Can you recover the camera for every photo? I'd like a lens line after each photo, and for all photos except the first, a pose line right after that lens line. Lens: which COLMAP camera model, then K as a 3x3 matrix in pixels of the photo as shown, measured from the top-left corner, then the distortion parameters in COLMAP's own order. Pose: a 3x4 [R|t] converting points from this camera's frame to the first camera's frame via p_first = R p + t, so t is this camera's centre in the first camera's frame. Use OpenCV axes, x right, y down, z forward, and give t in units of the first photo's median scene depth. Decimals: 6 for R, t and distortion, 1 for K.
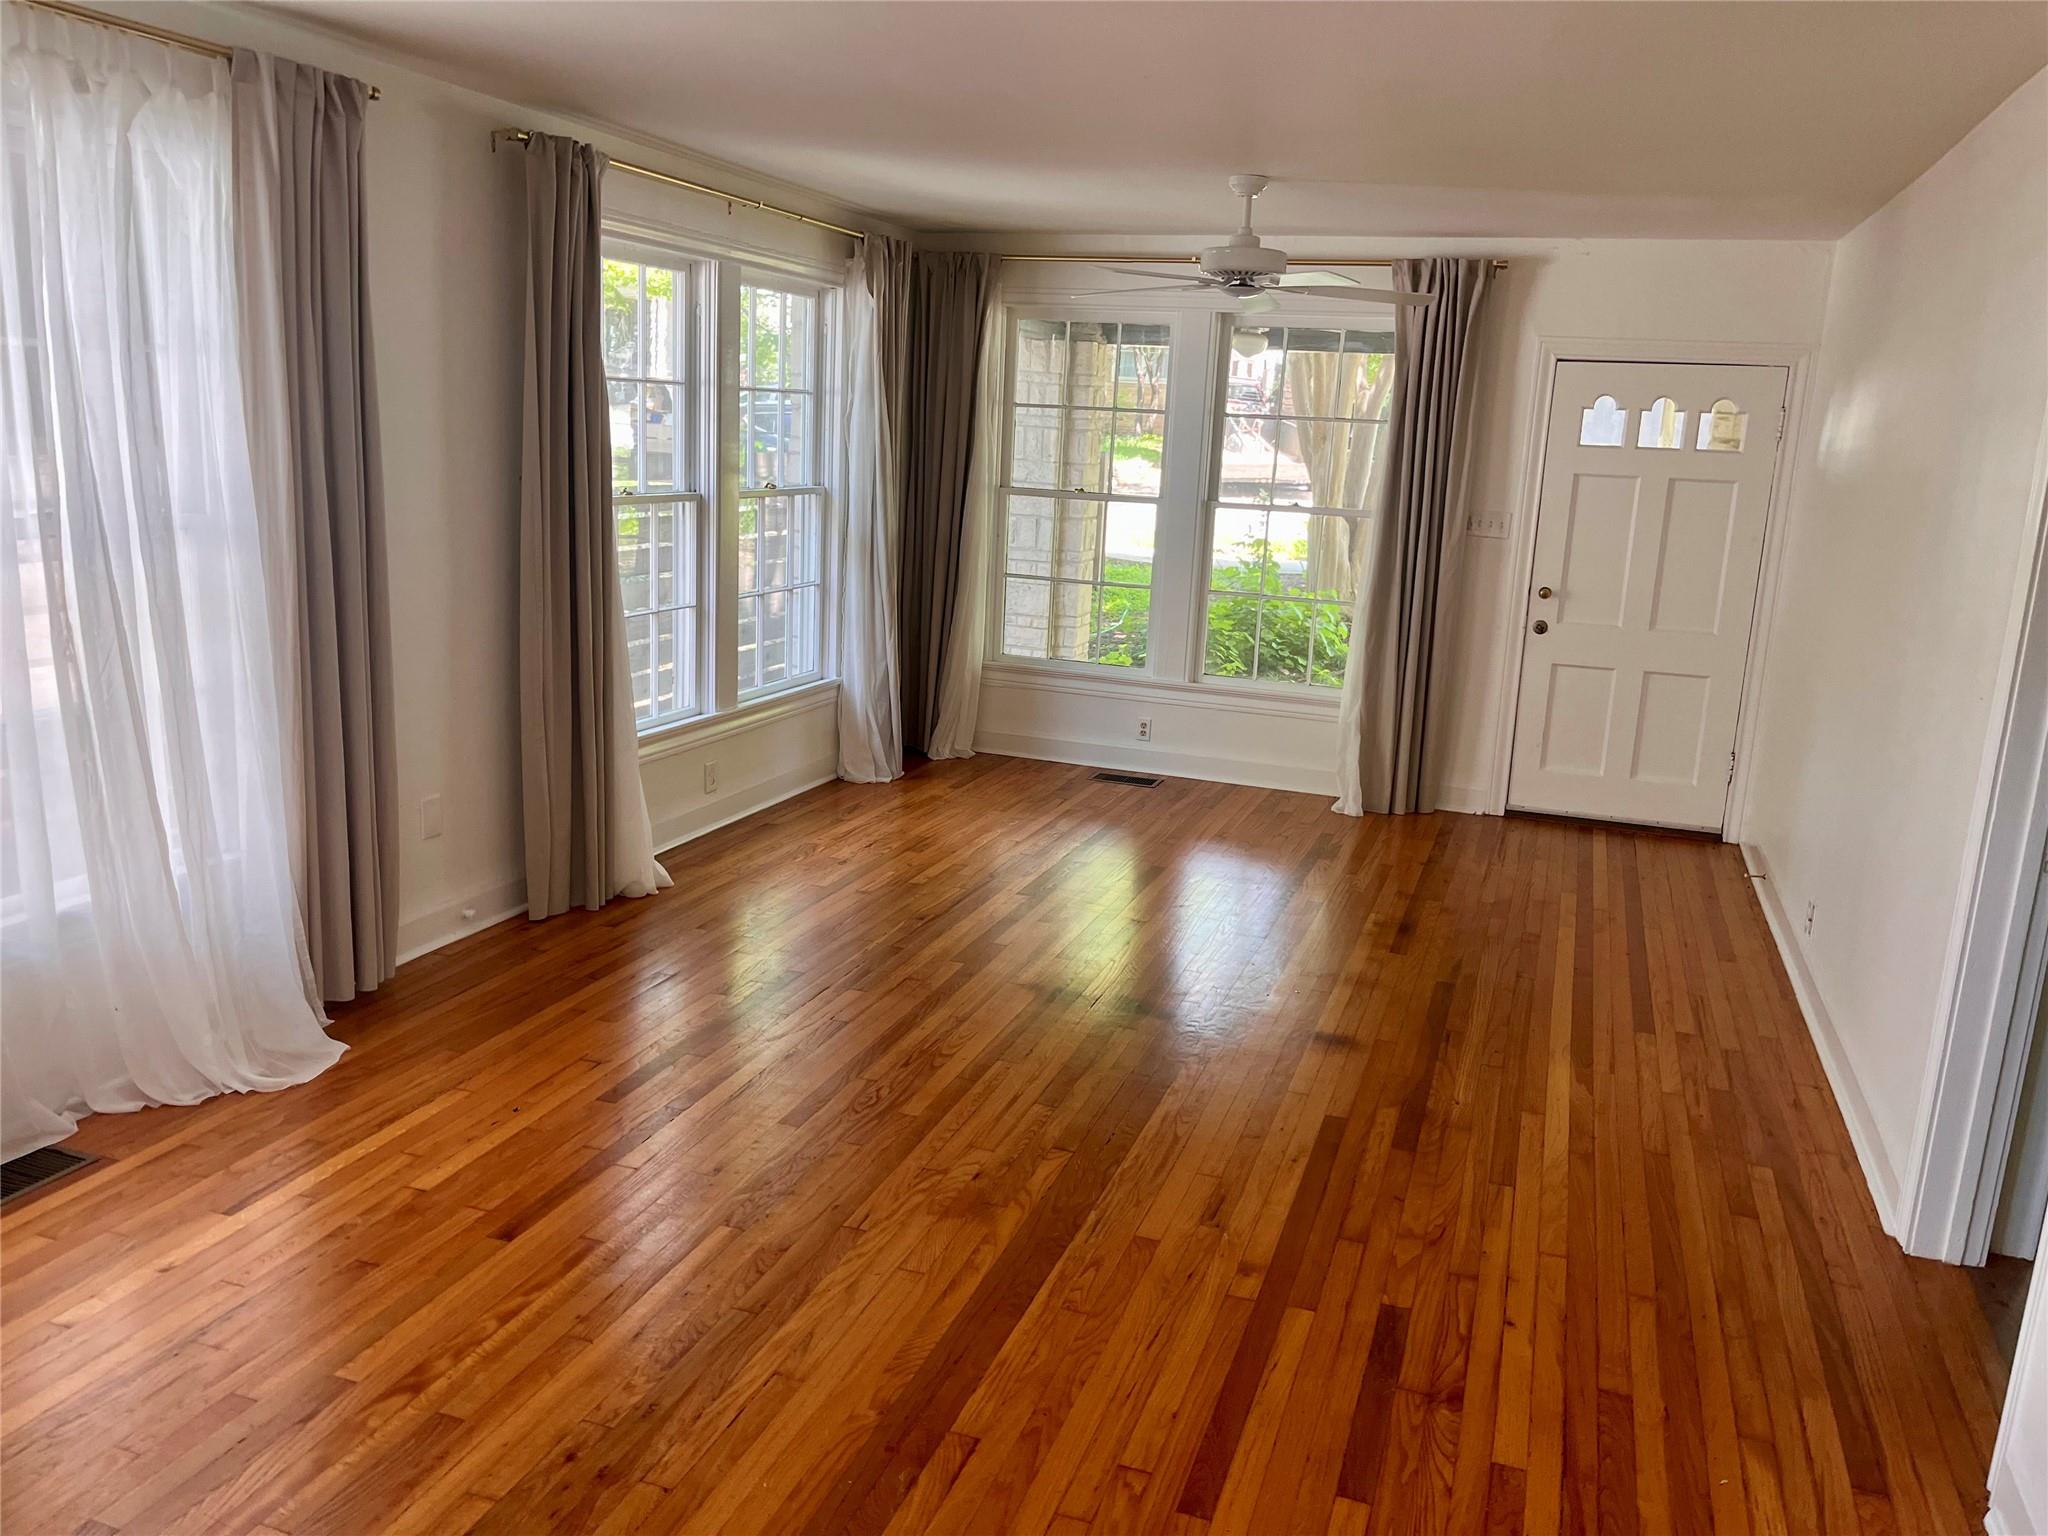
lens RADIAL K [[1555.7, 0, 1027.4], [0, 1555.7, 768.0], [0, 0, 1]] dist [0.035795, -0.046700]
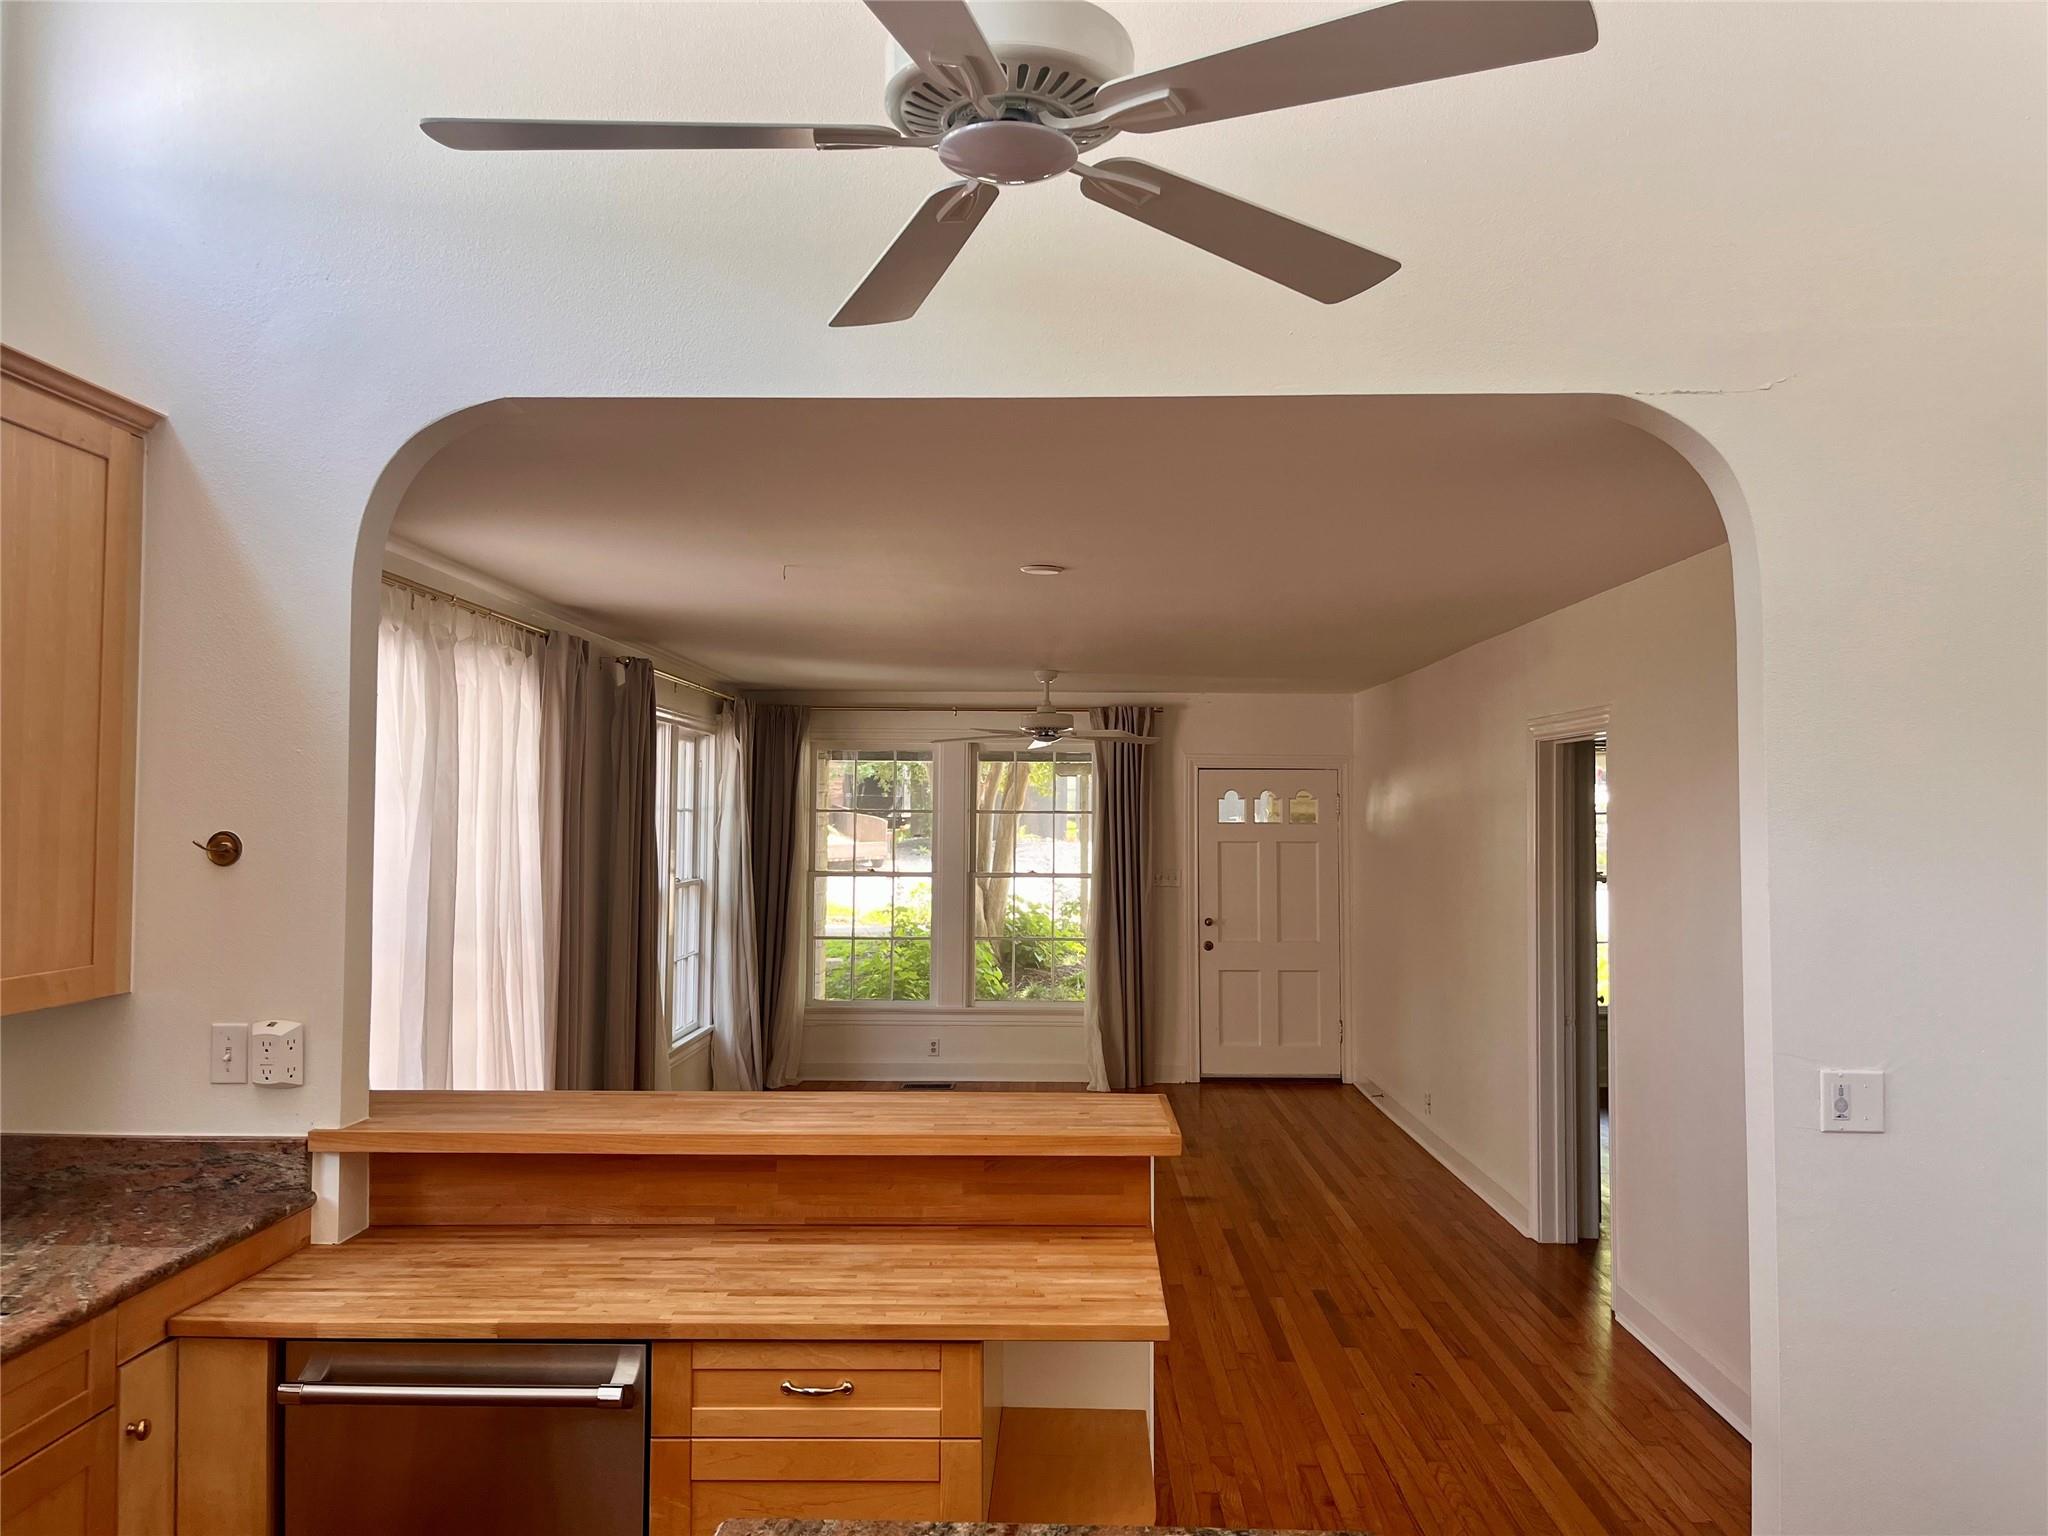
lens RADIAL K [[1555.7, 0, 1044.3], [0, 1555.7, 753.4], [0, 0, 1]] dist [0.035795, -0.046700]
pose [[0.944087, -0.031136, 0.328222, -0.296144], [0.111607, 0.966937, -0.229297, 0.053635], [-0.310230, 0.253109, 0.916348, -0.338459]]
